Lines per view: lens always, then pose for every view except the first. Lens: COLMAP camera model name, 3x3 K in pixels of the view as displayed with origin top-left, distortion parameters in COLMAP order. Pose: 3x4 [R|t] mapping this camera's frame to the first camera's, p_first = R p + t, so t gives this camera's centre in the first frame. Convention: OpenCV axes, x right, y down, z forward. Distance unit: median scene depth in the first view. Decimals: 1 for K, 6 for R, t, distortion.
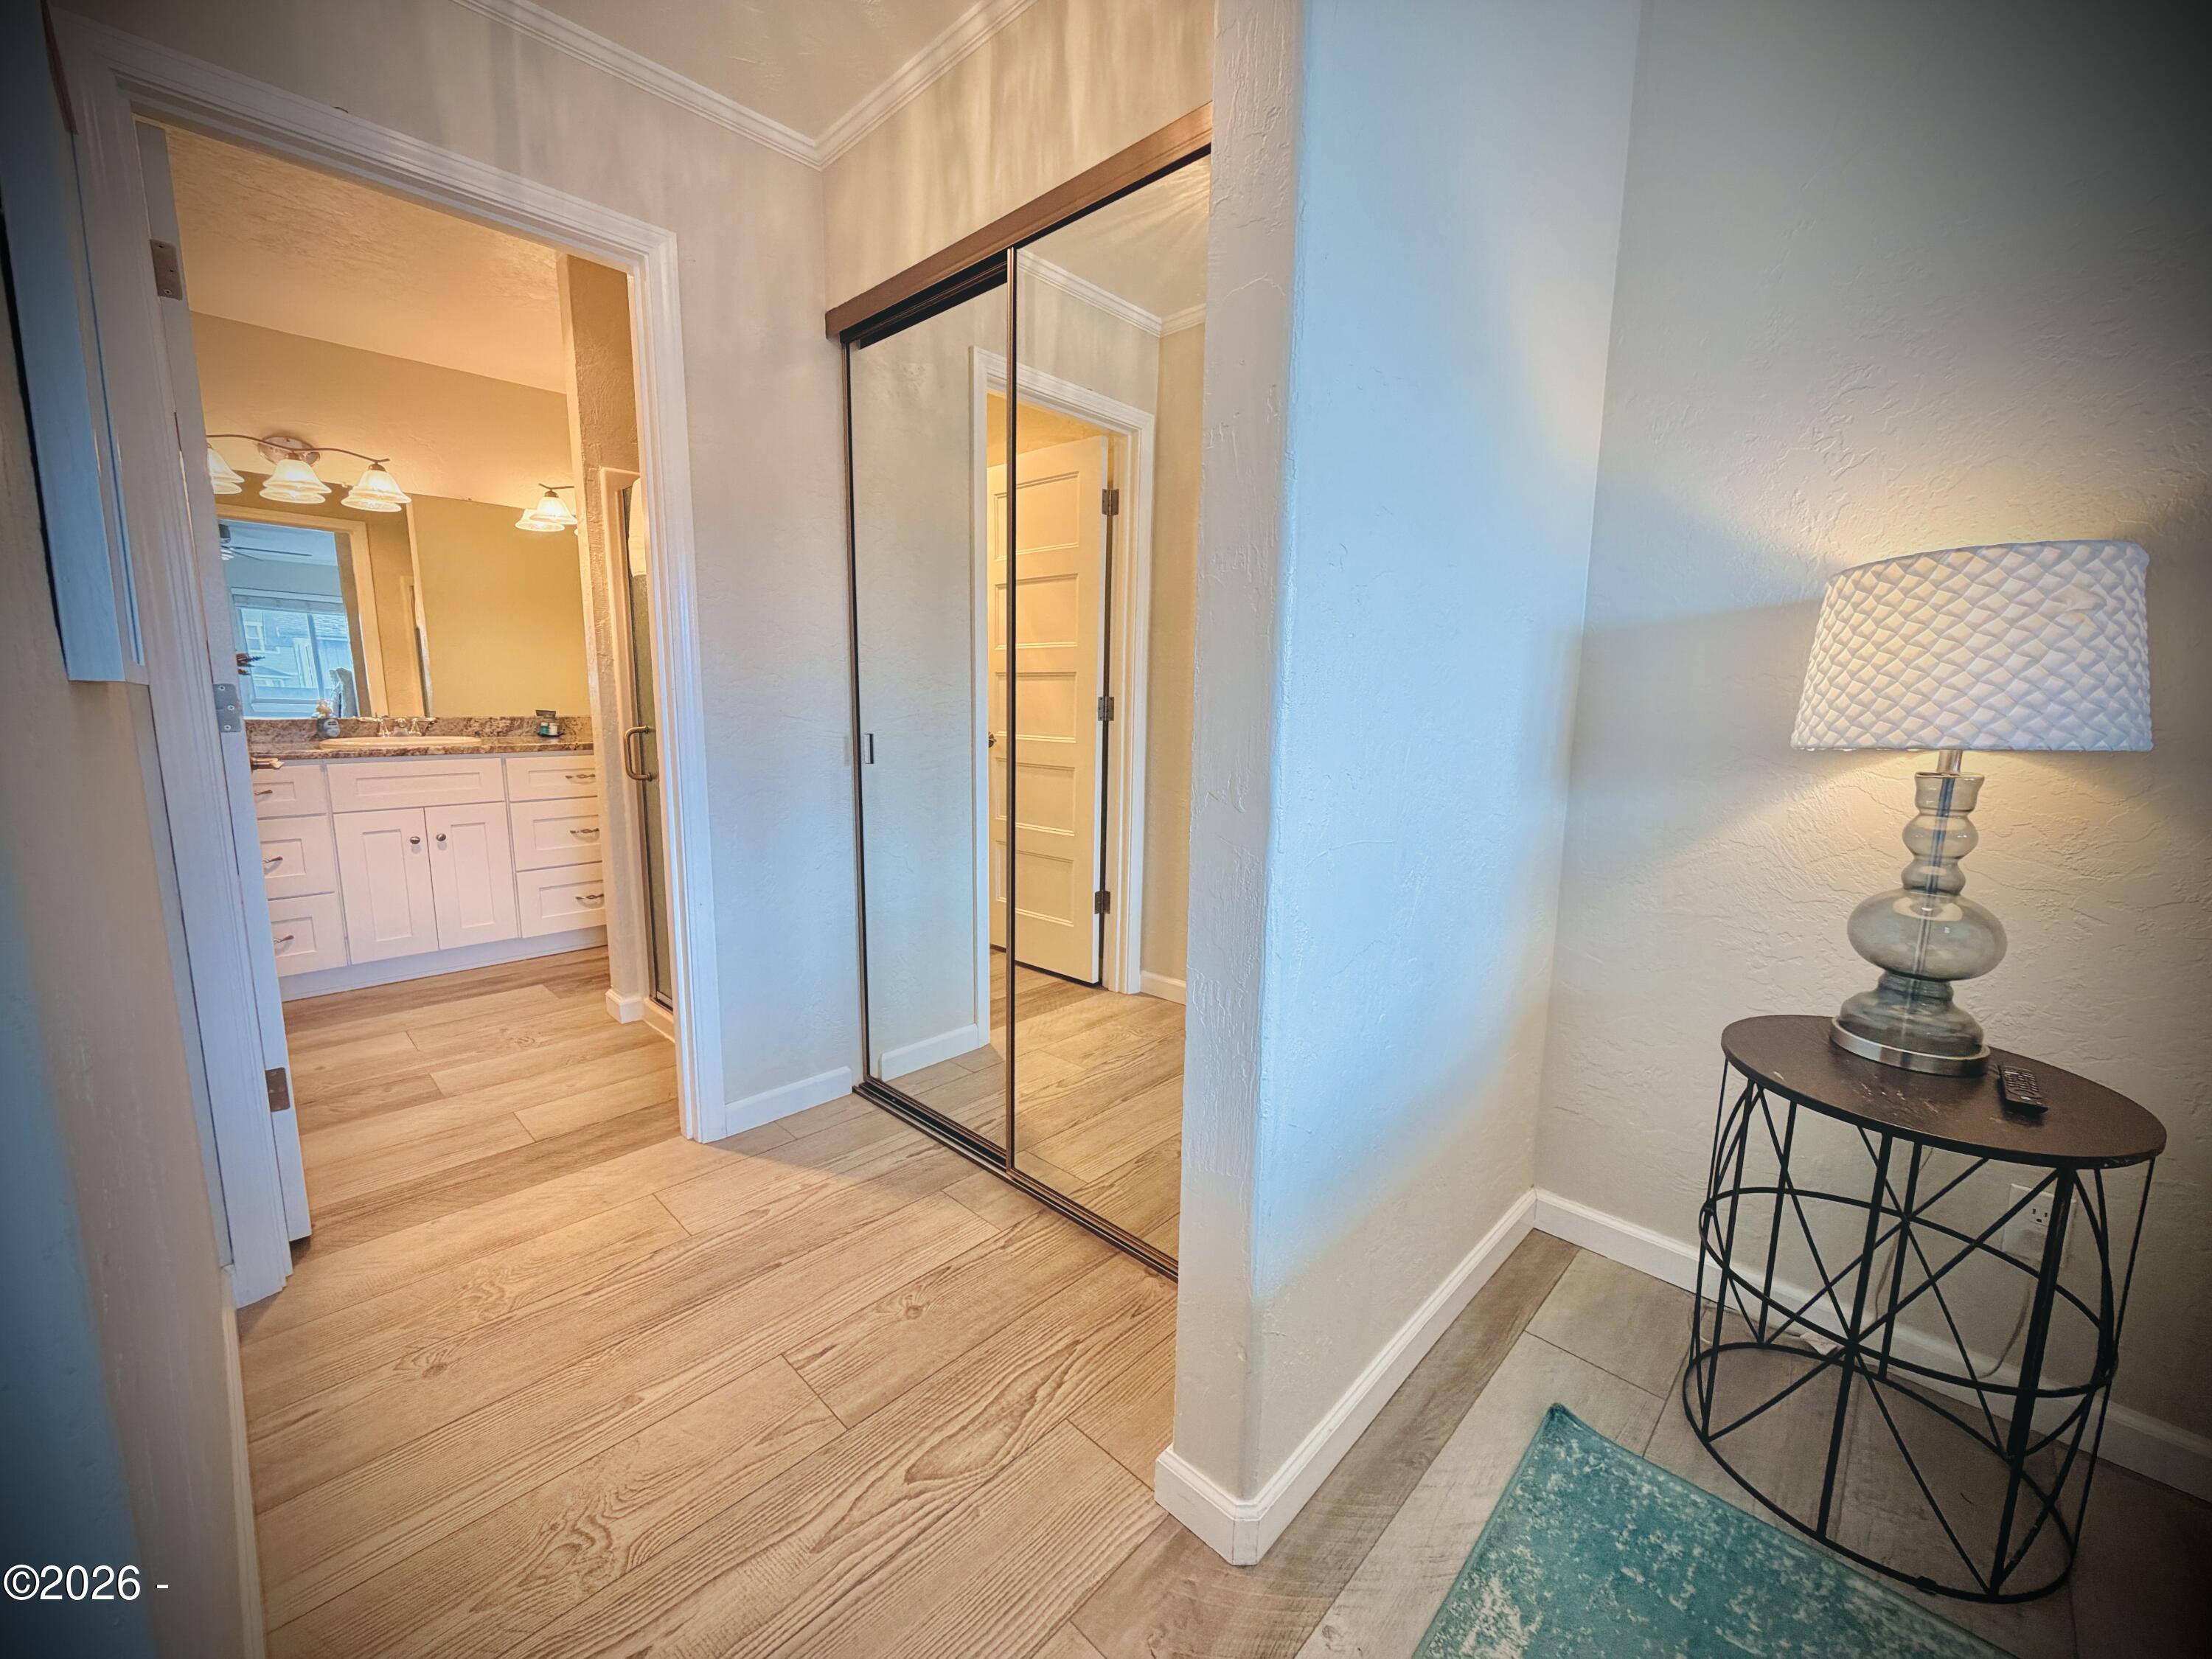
lens RADIAL K [[879.3, 0, 1113.7], [0, 879.3, 827.0], [0, 0, 1]] dist [-0.001022, 0.000203]
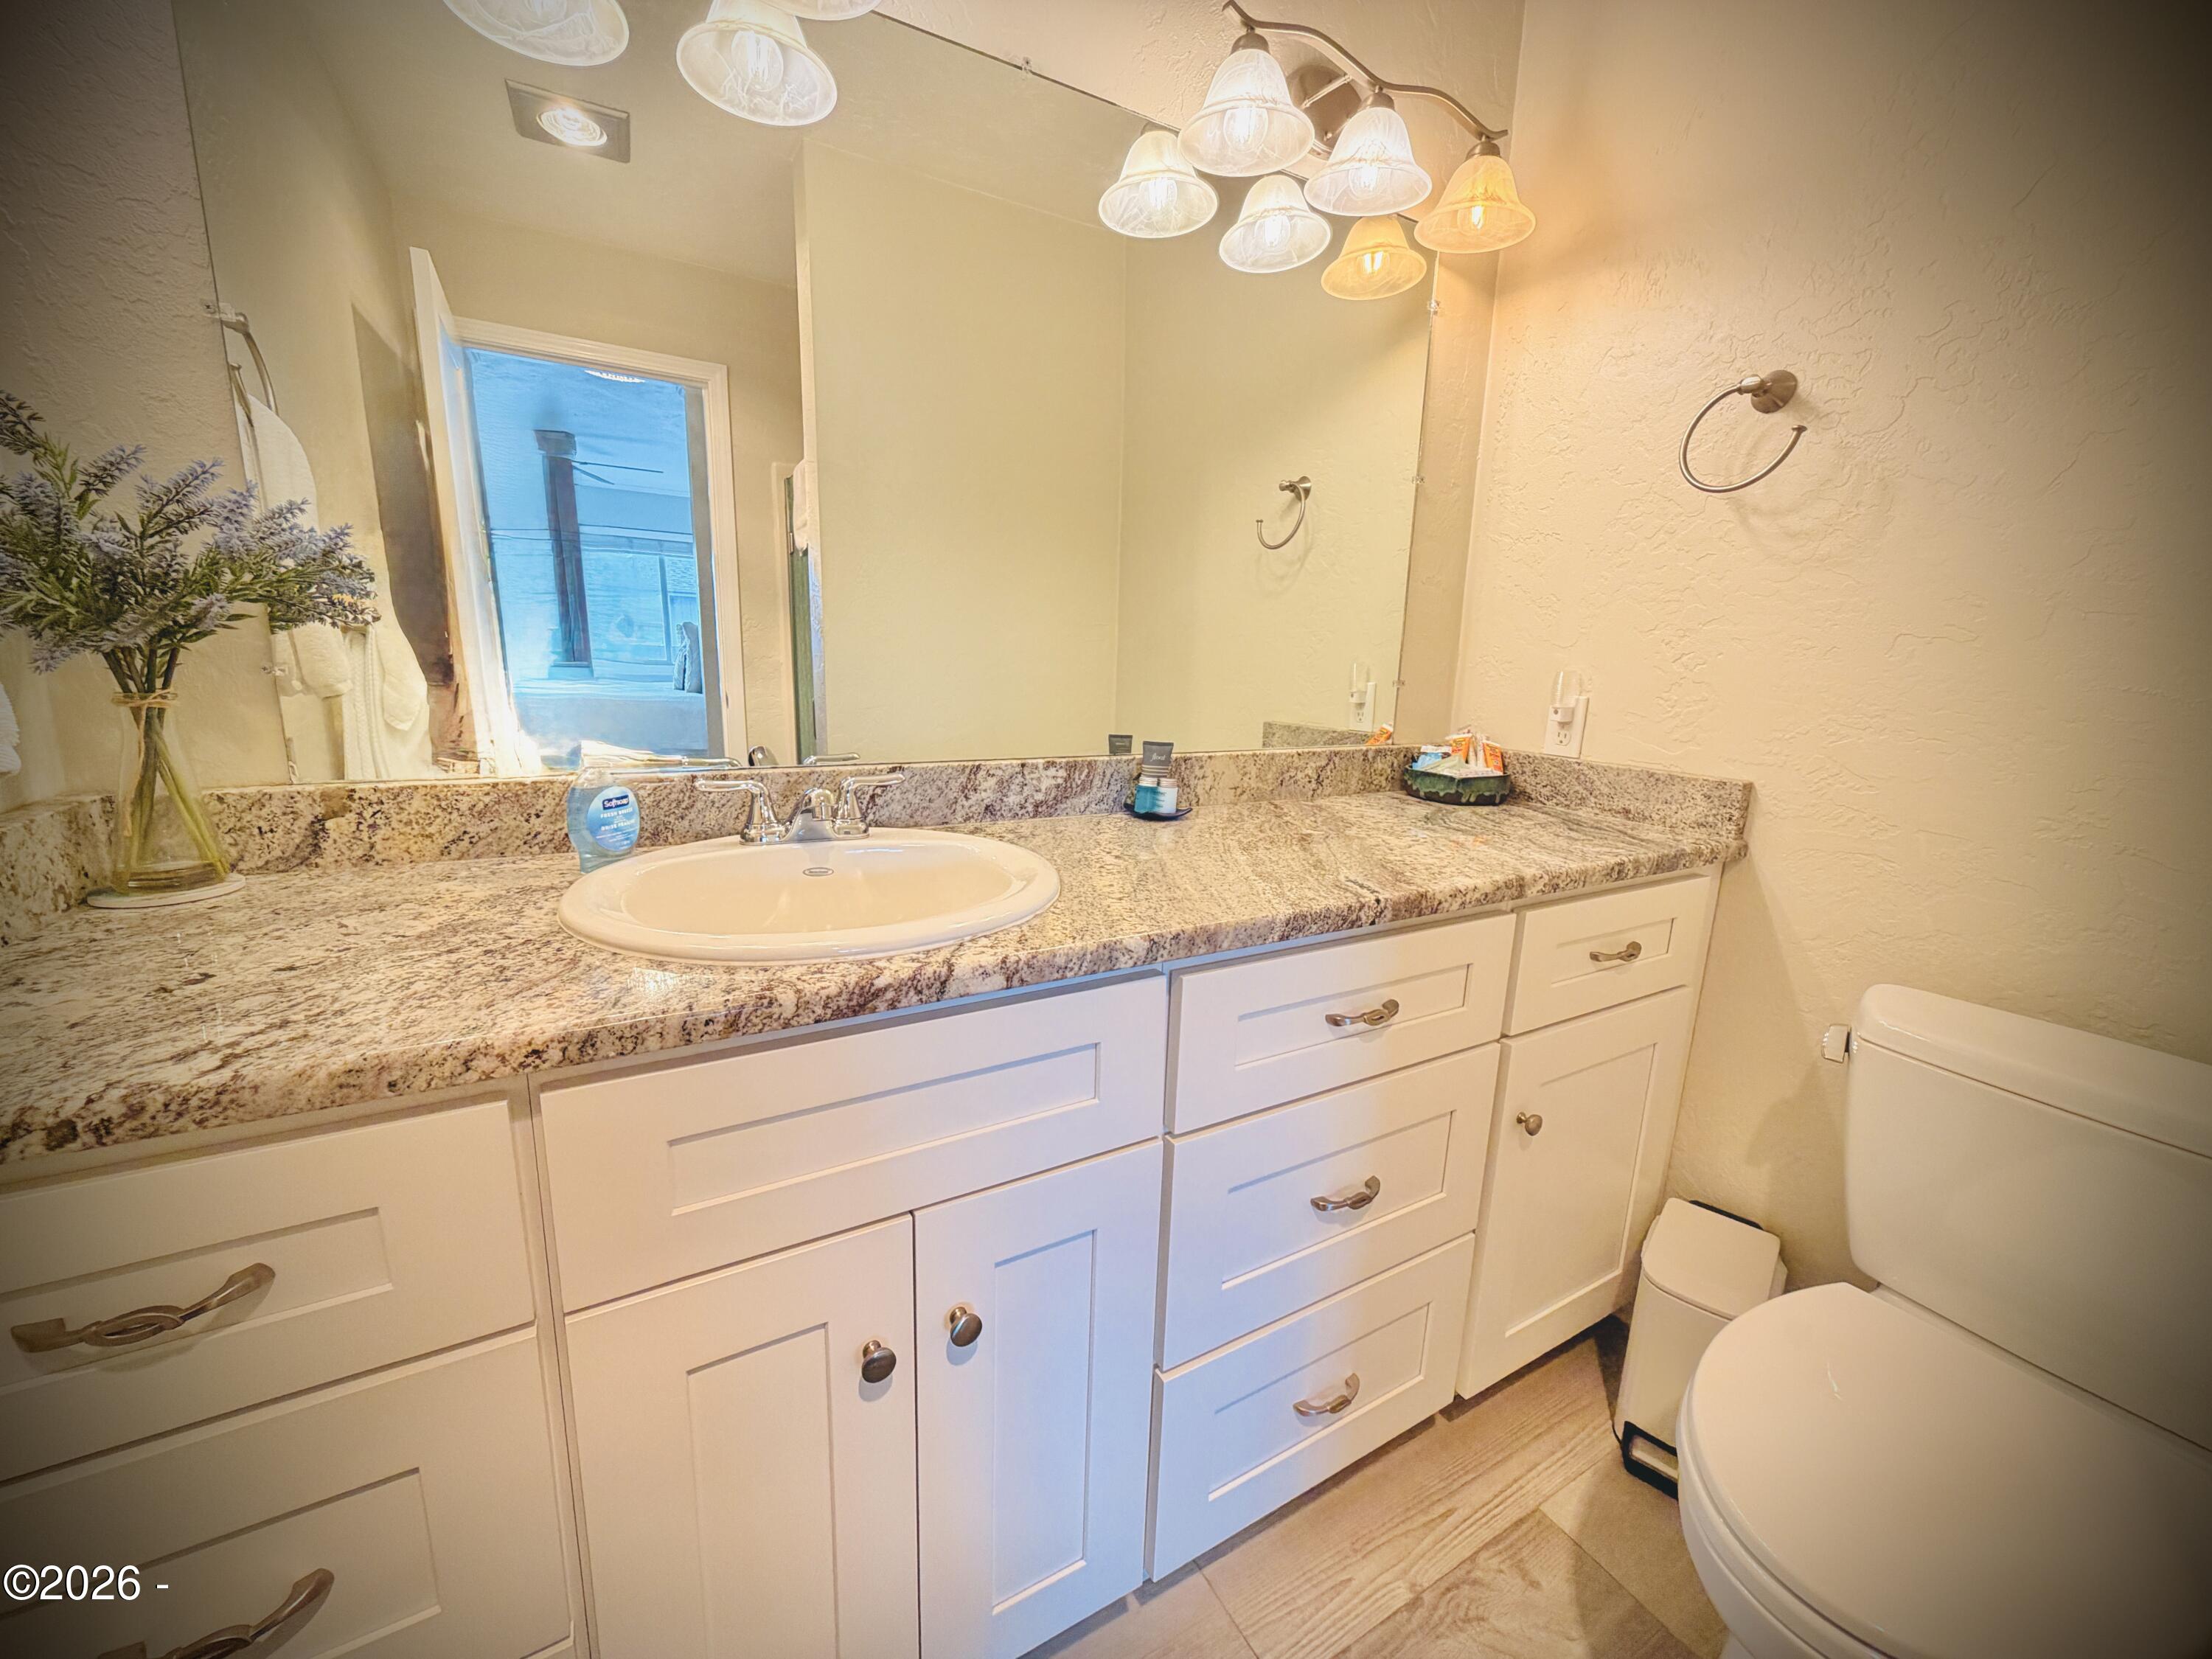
lens RADIAL K [[879.3, 0, 1113.7], [0, 879.3, 827.0], [0, 0, 1]] dist [-0.001022, 0.000203]
pose [[0.960309, 0.070800, -0.269805, -0.745774], [-0.059490, 0.996982, 0.049878, -0.152134], [0.272522, -0.031847, 0.961622, 0.873485]]
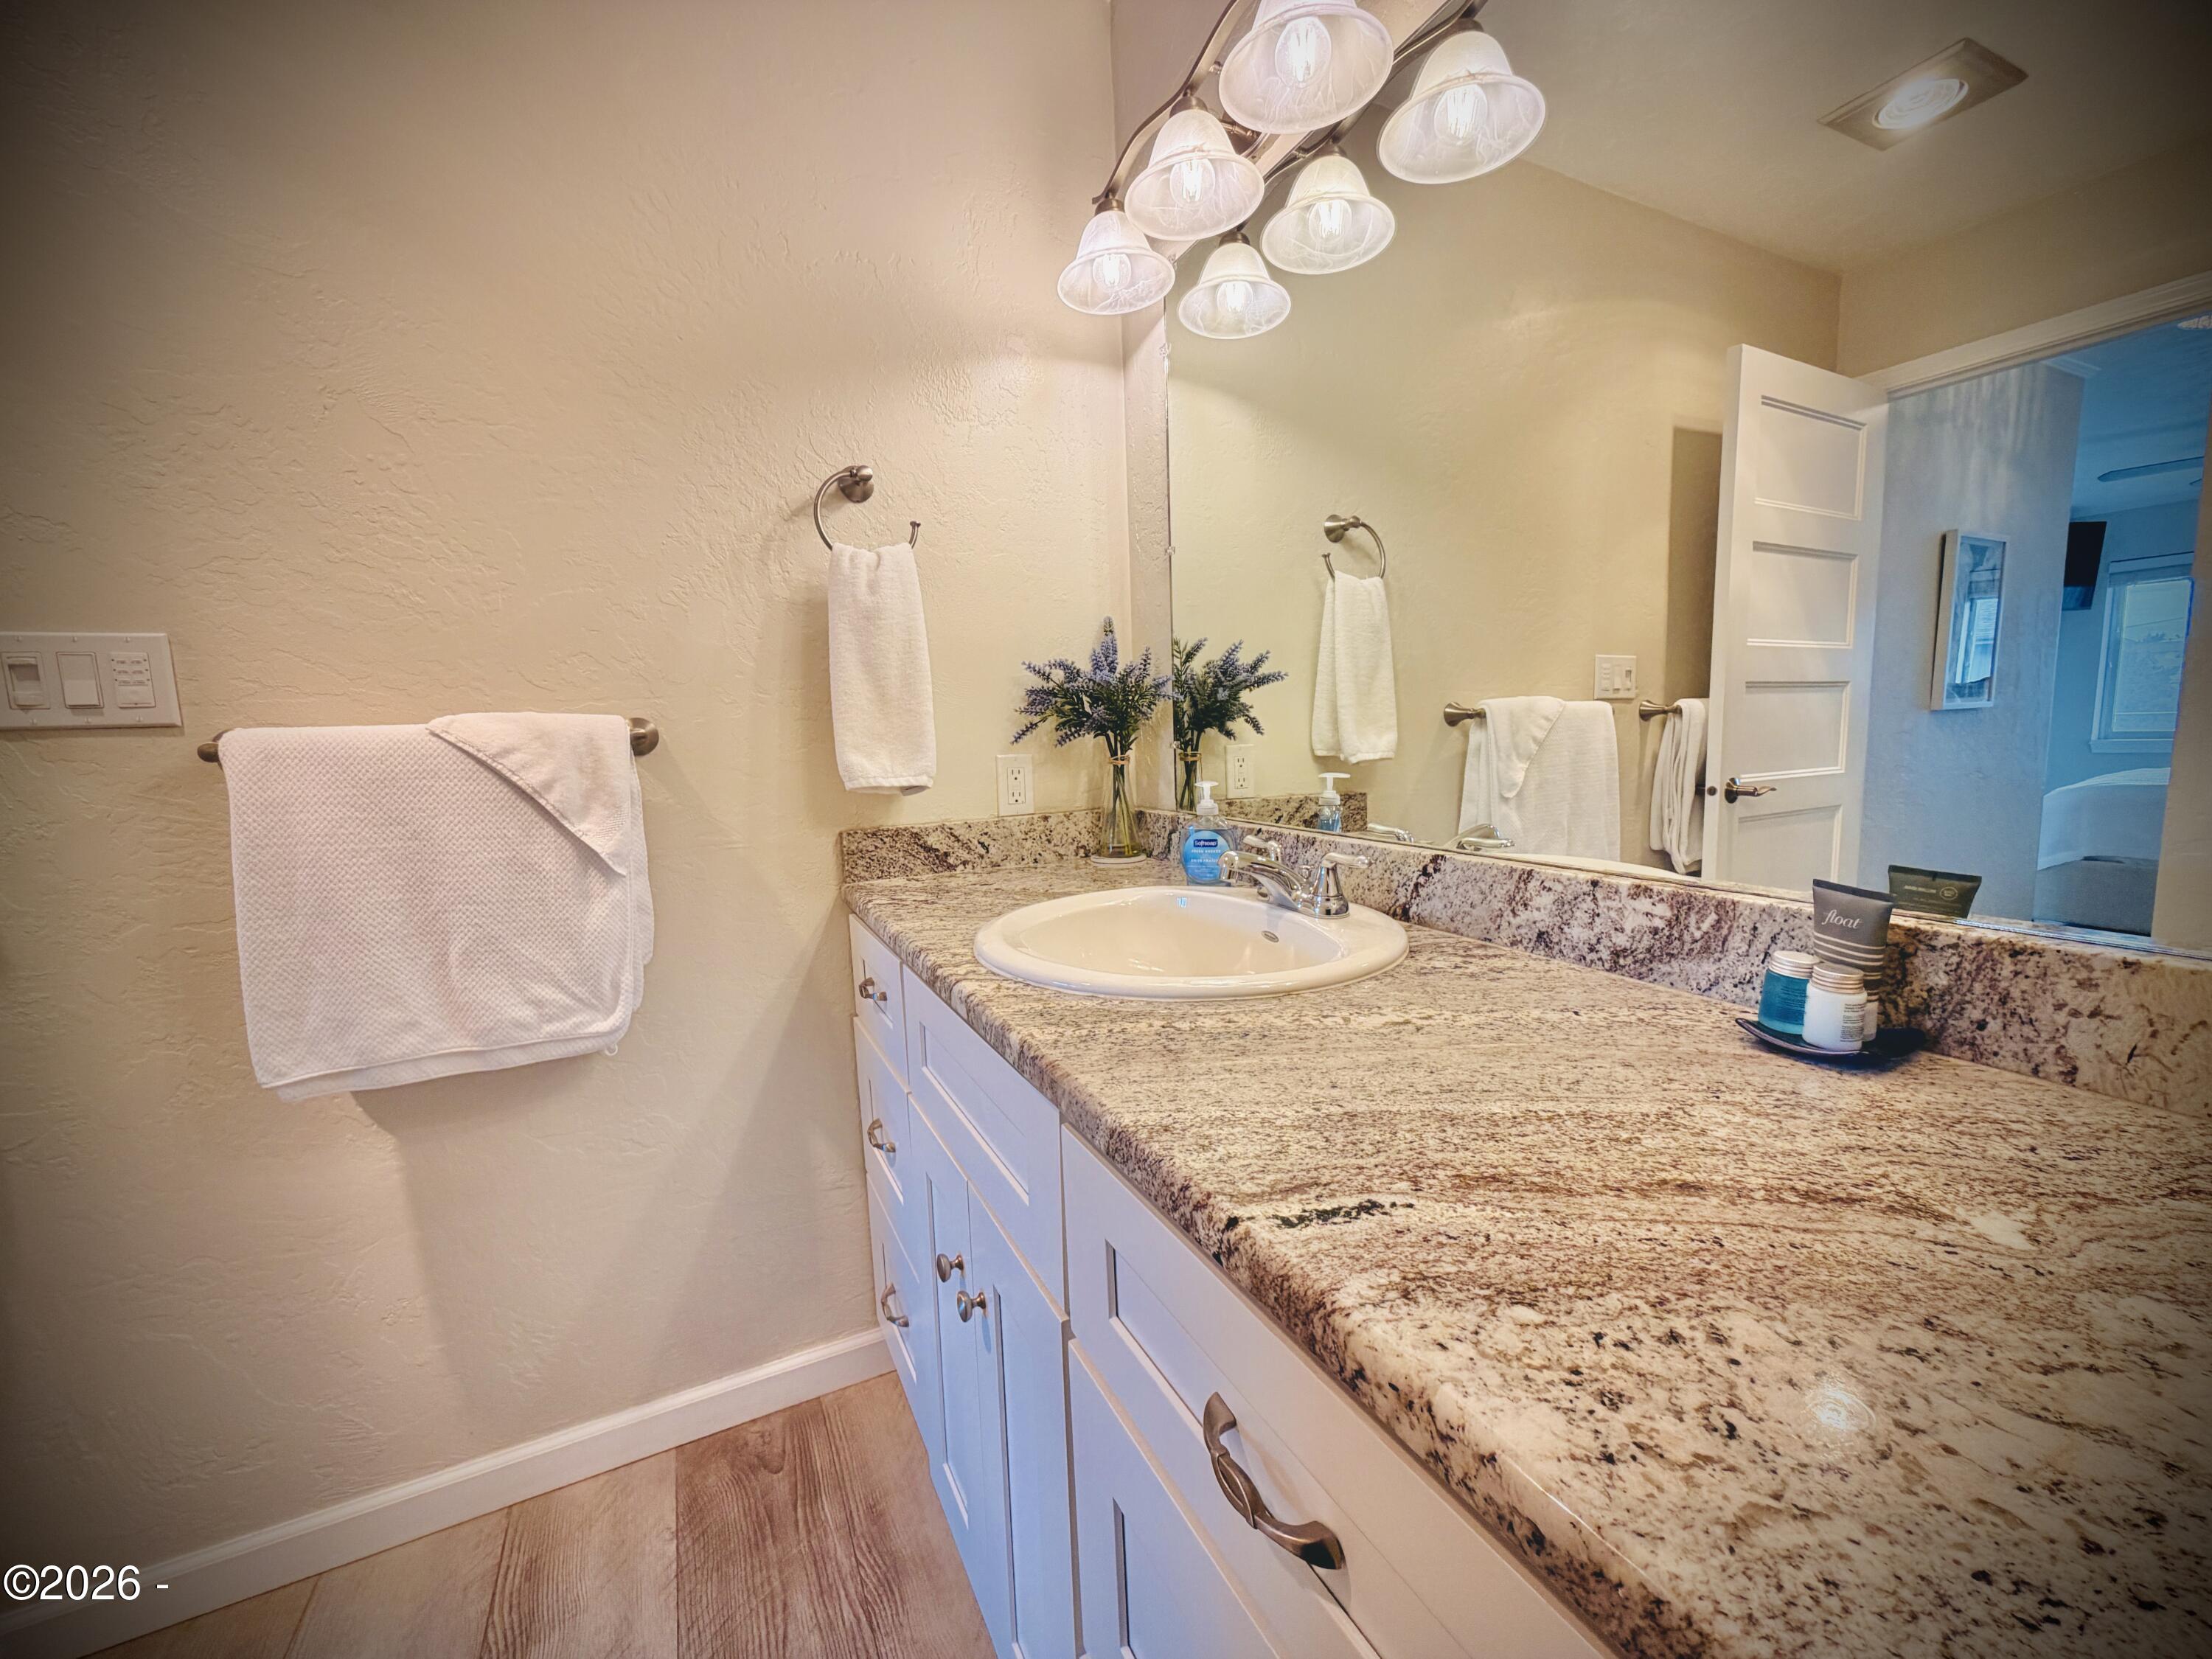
lens RADIAL K [[879.3, 0, 1113.7], [0, 879.3, 827.0], [0, 0, 1]] dist [-0.001022, 0.000203]
pose [[-0.337563, 0.101249, -0.935842, -0.601004], [-0.116309, 0.982093, 0.148207, -0.199029], [0.934090, 0.158876, -0.319742, 1.225611]]
